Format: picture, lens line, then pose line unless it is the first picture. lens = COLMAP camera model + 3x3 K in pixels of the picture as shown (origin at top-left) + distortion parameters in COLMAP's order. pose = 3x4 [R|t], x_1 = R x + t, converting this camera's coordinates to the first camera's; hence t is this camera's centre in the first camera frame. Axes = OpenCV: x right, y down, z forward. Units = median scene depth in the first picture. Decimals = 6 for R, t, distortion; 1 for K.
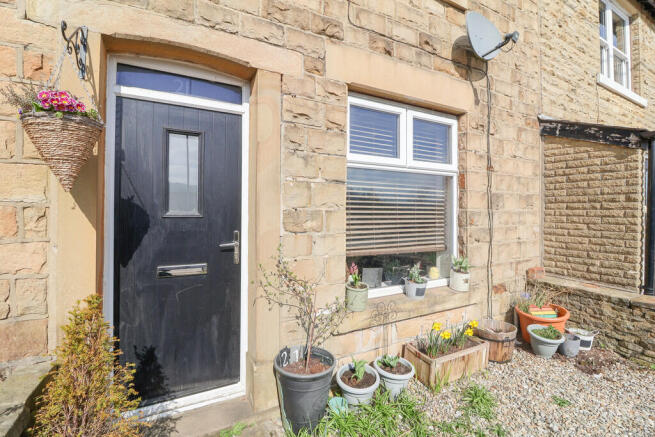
lens RADIAL K [[303.5, 0, 327.5], [0, 303.5, 216.4], [0, 0, 1]] dist [-0.019176, -0.001380]
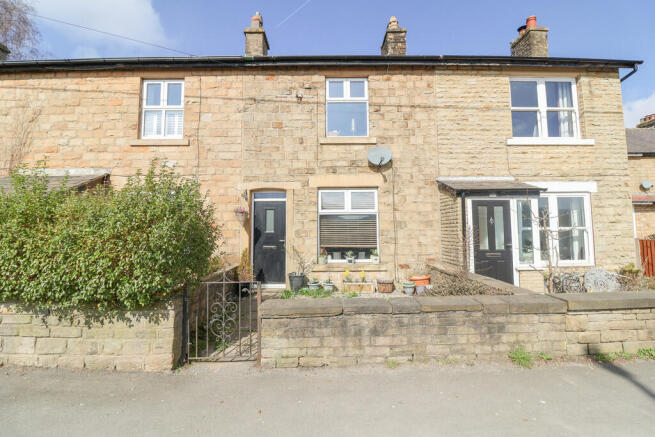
lens RADIAL K [[303.5, 0, 327.5], [0, 303.5, 215.5], [0, 0, 1]] dist [-0.019176, -0.001380]
pose [[0.874090, -0.029032, -0.484896, 1.622299], [0.004346, 0.998640, -0.051957, -0.008340], [0.485745, 0.043307, 0.873027, -1.570047]]
